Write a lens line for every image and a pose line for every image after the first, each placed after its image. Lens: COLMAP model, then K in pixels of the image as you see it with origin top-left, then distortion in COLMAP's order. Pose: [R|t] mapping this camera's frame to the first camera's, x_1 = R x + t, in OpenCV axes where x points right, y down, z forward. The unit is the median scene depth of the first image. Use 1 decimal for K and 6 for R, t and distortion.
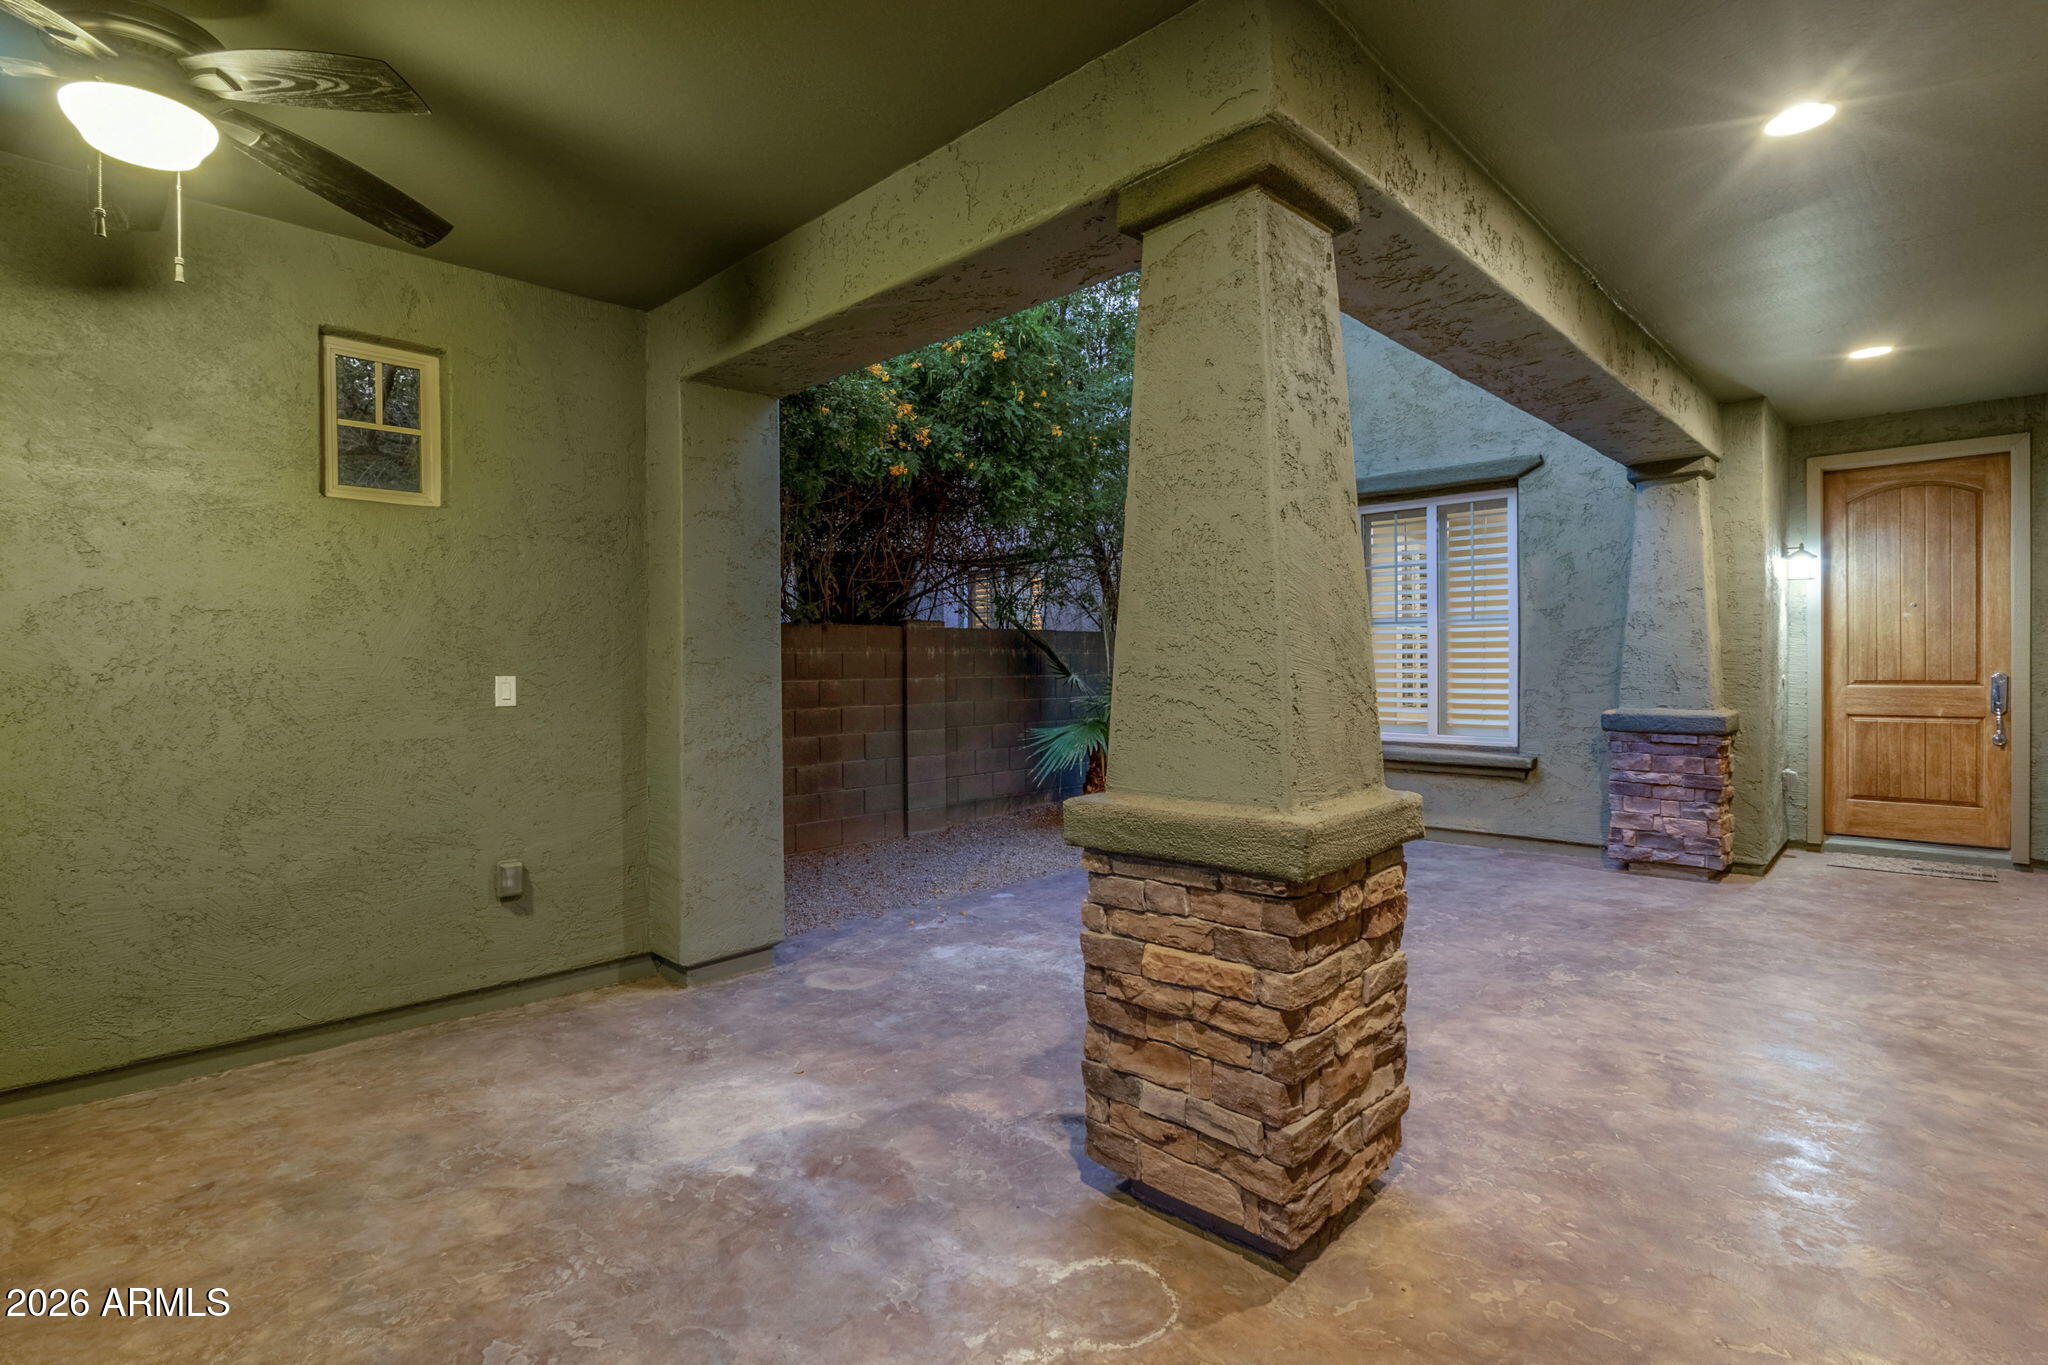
lens RADIAL K [[939.6, 0, 1021.3], [0, 939.6, 664.1], [0, 0, 1]] dist [0.001954, 0.001619]
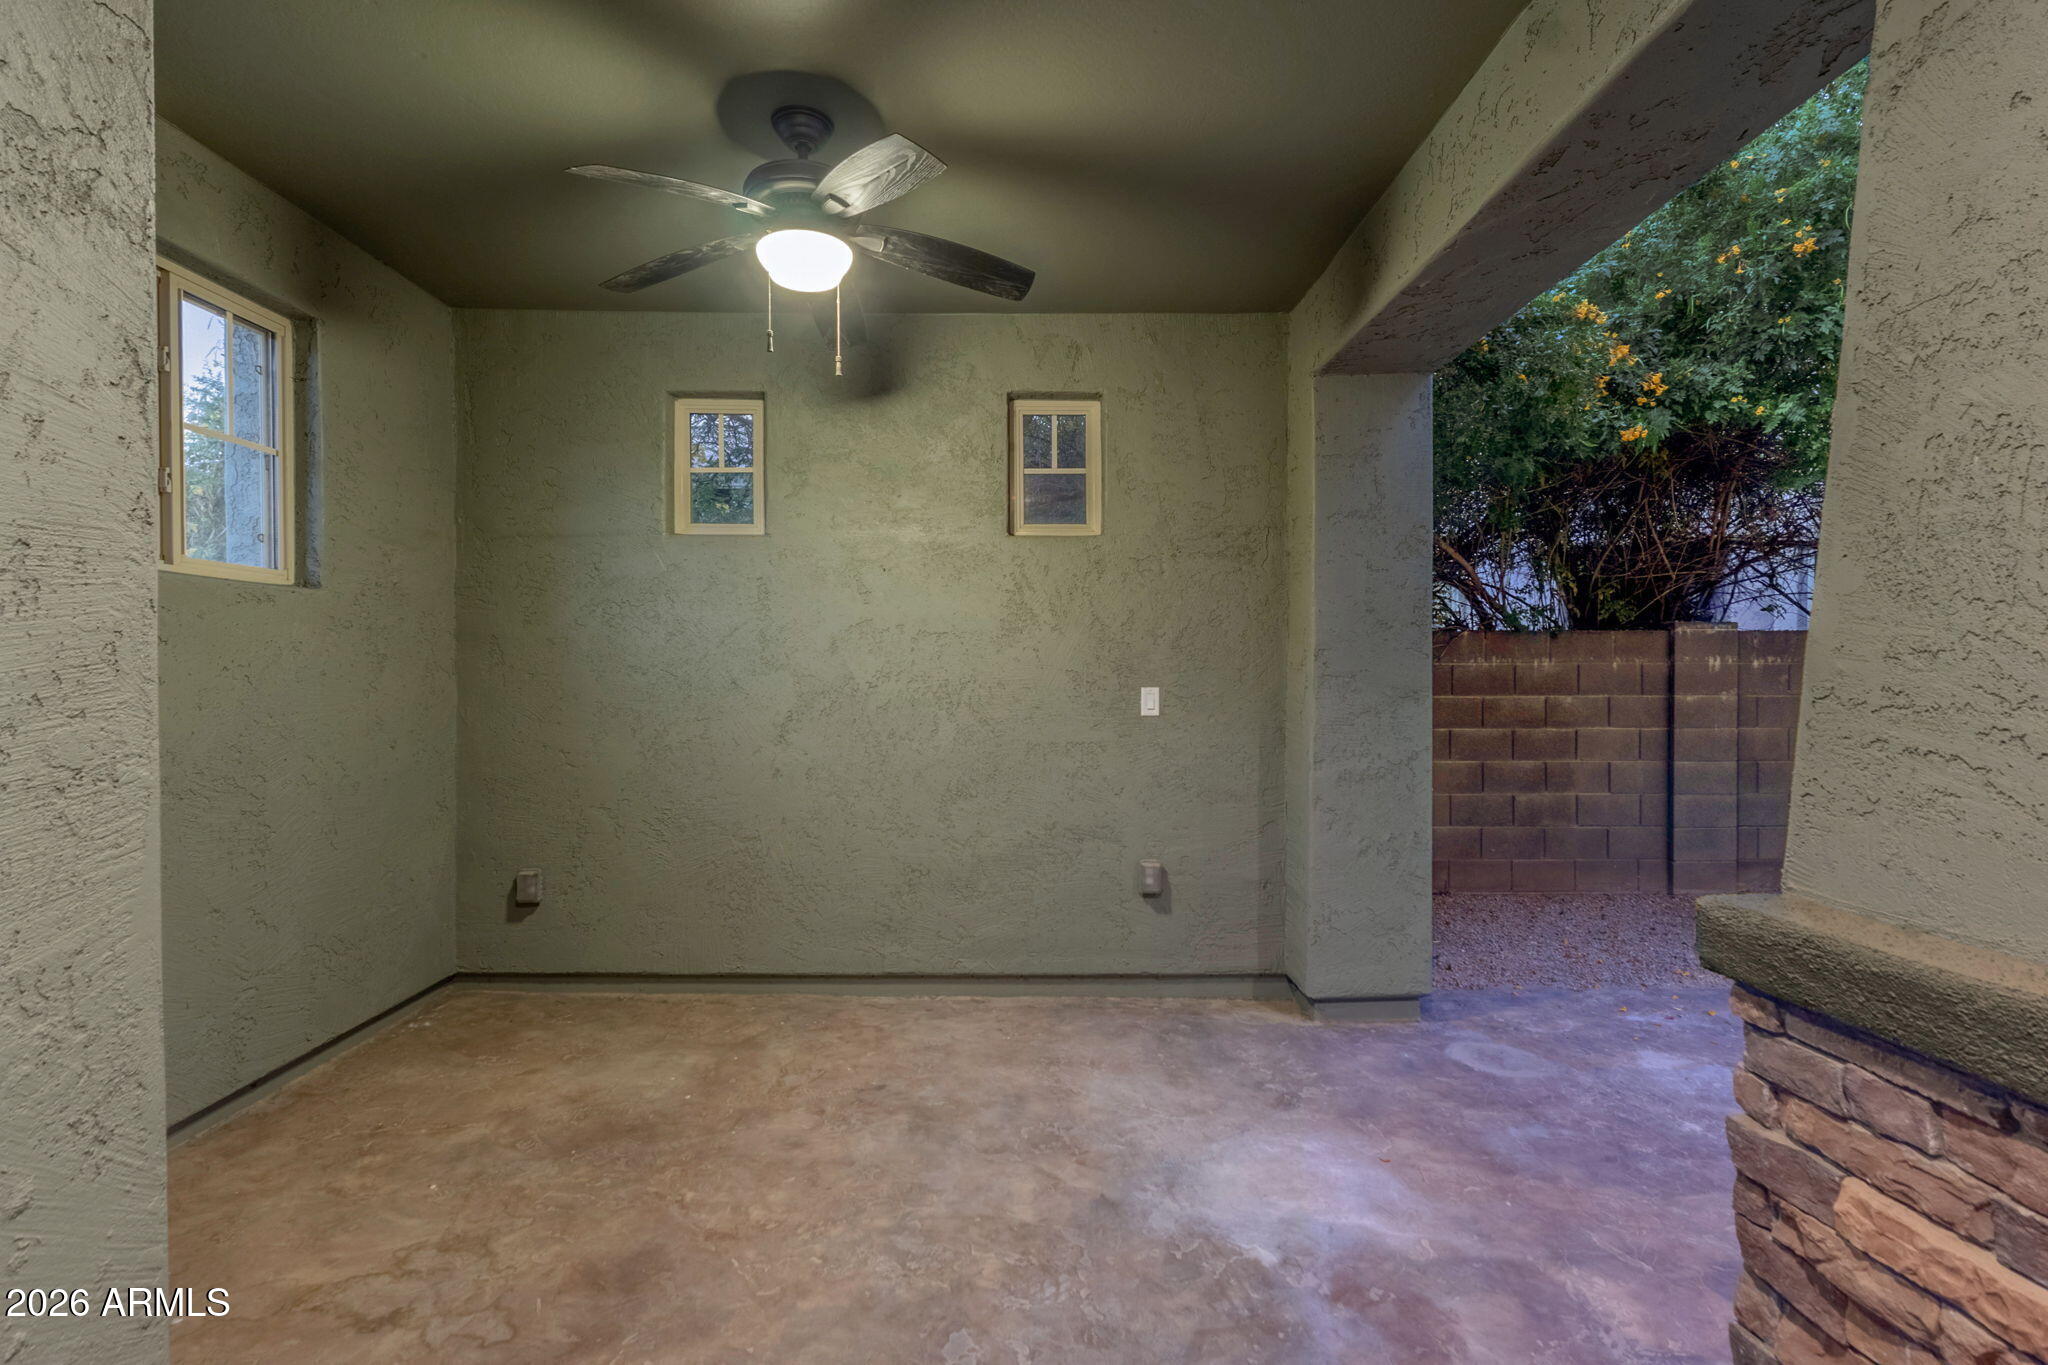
lens RADIAL K [[939.6, 0, 1024.9], [0, 939.6, 683.0], [0, 0, 1]] dist [0.001954, 0.001619]
pose [[0.724252, 0.010092, -0.689461, 0.109864], [-0.004795, 0.999942, 0.009599, -0.002449], [0.689518, -0.003646, 0.724259, 0.165995]]
